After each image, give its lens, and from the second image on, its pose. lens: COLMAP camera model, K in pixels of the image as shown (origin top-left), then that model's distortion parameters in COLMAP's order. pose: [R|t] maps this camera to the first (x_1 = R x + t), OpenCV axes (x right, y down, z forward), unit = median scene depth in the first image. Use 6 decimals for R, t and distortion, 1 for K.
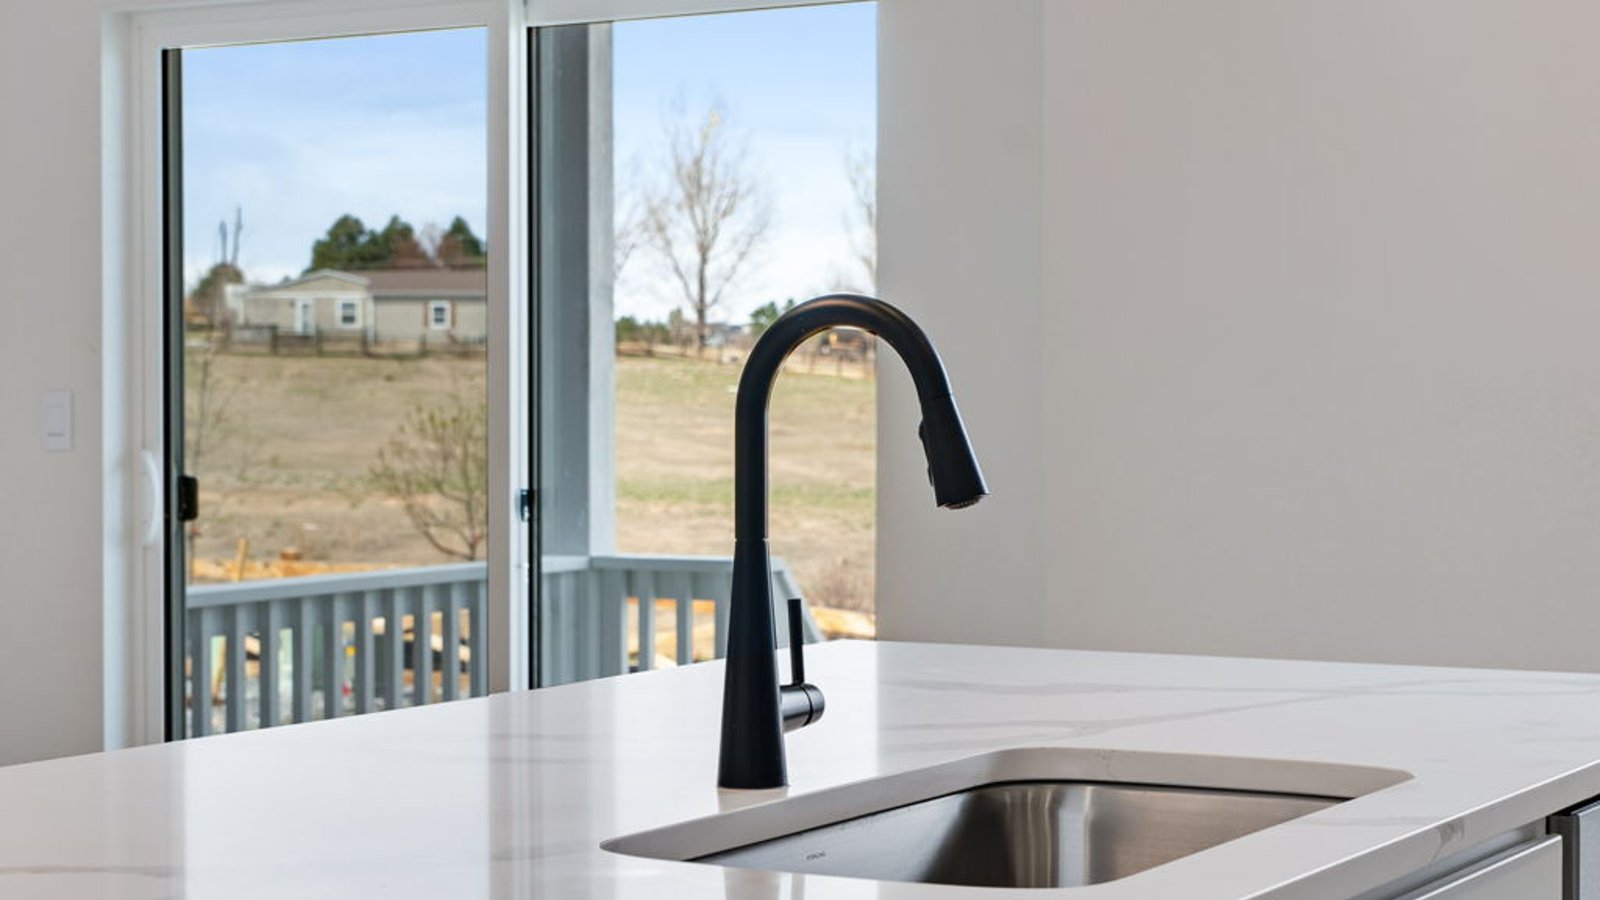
lens RADIAL K [[3004.2, 0, 800.0], [0, 3004.2, 450.0], [0, 0, 1]] dist [0.026371, -0.260723]
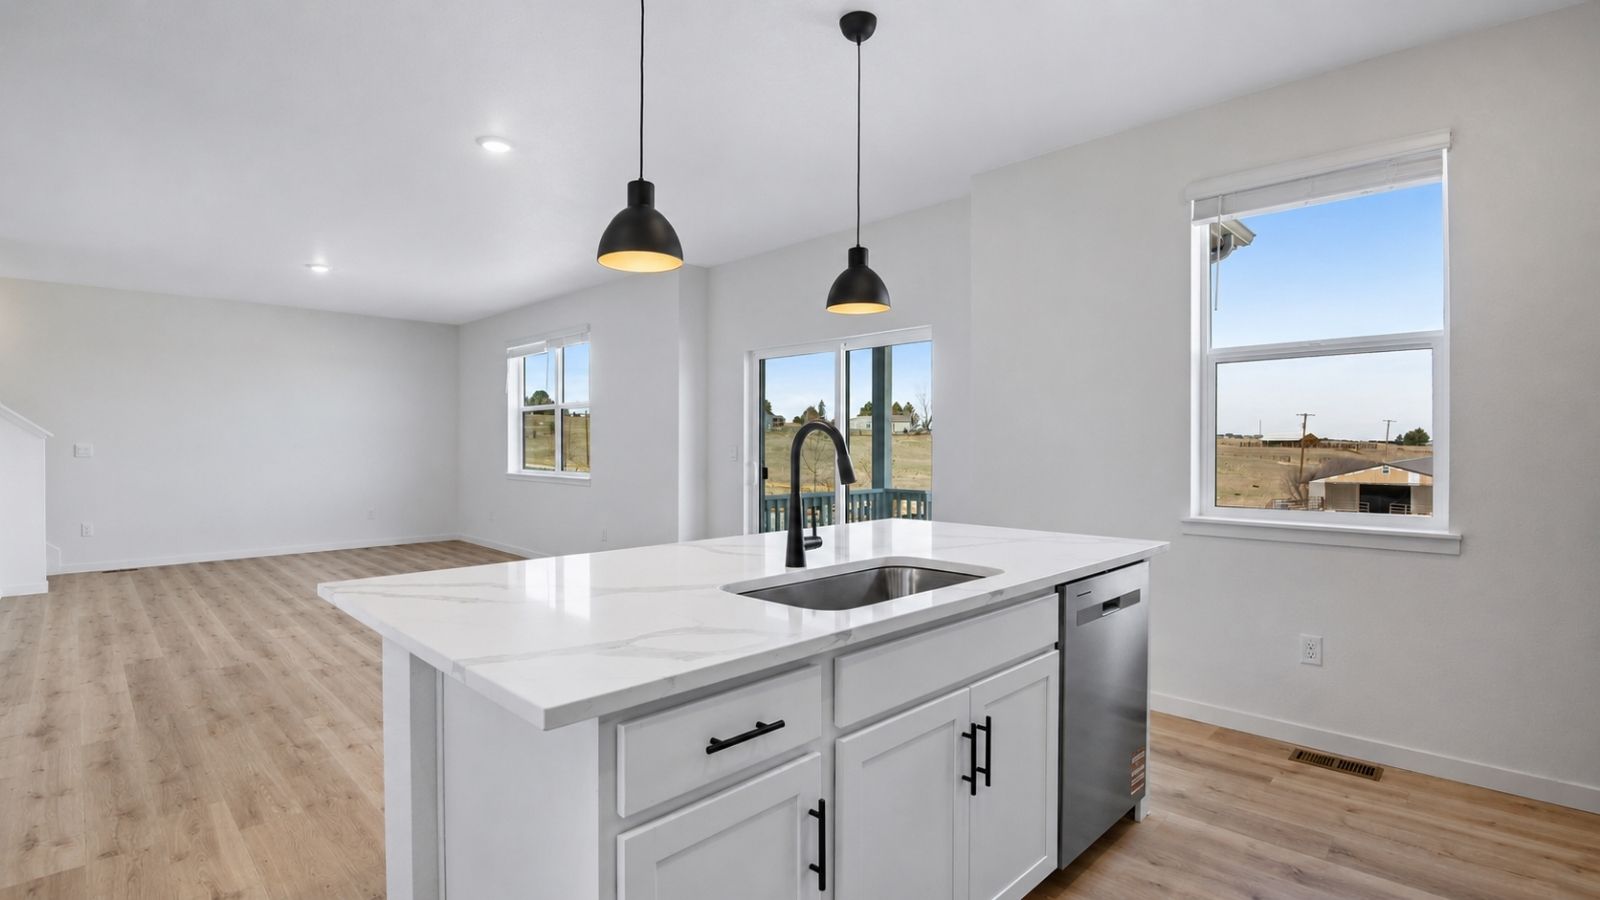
lens RADIAL K [[734.3, 0, 789.3], [0, 734.3, 452.5], [0, 0, 1]] dist [0.001090, -0.015876]
pose [[0.966739, 0.005623, -0.255704, 0.171377], [-0.007824, 0.999941, -0.007592, -0.008822], [0.255646, 0.009340, 0.966725, 0.183611]]
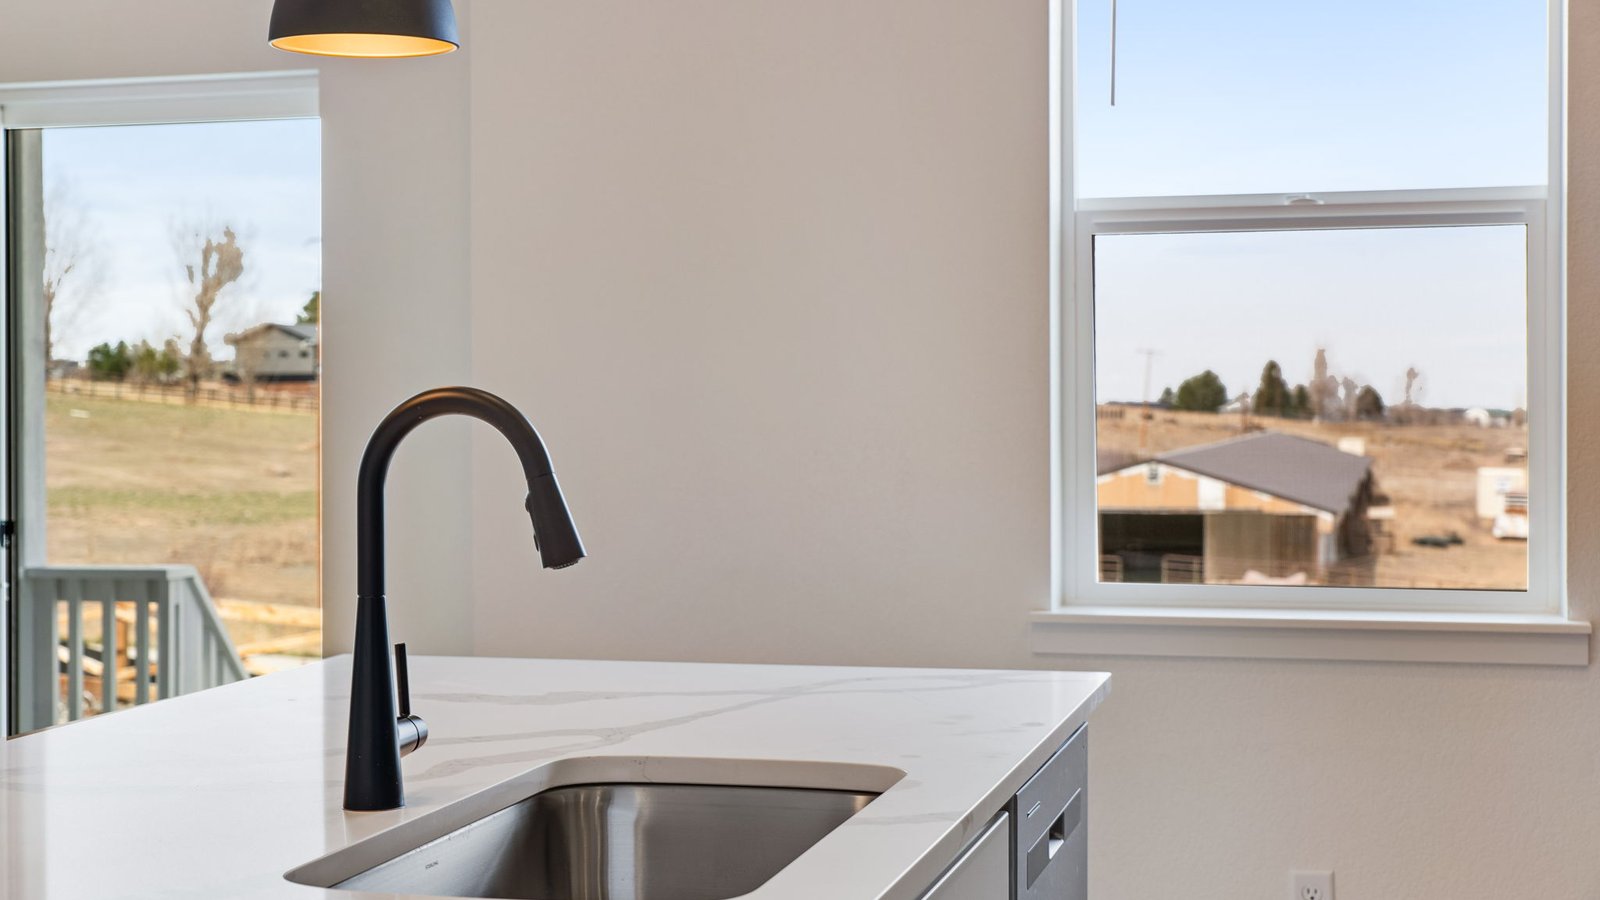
lens RADIAL K [[2313.1, 0, 800.0], [0, 2313.1, 450.0], [0, 0, 1]] dist [0.068491, -0.025220]
pose [[0.960974, -0.005150, 0.276592, -0.097122], [0.006325, 0.999974, -0.003356, -0.021220], [-0.276568, 0.004974, 0.960982, 0.077290]]
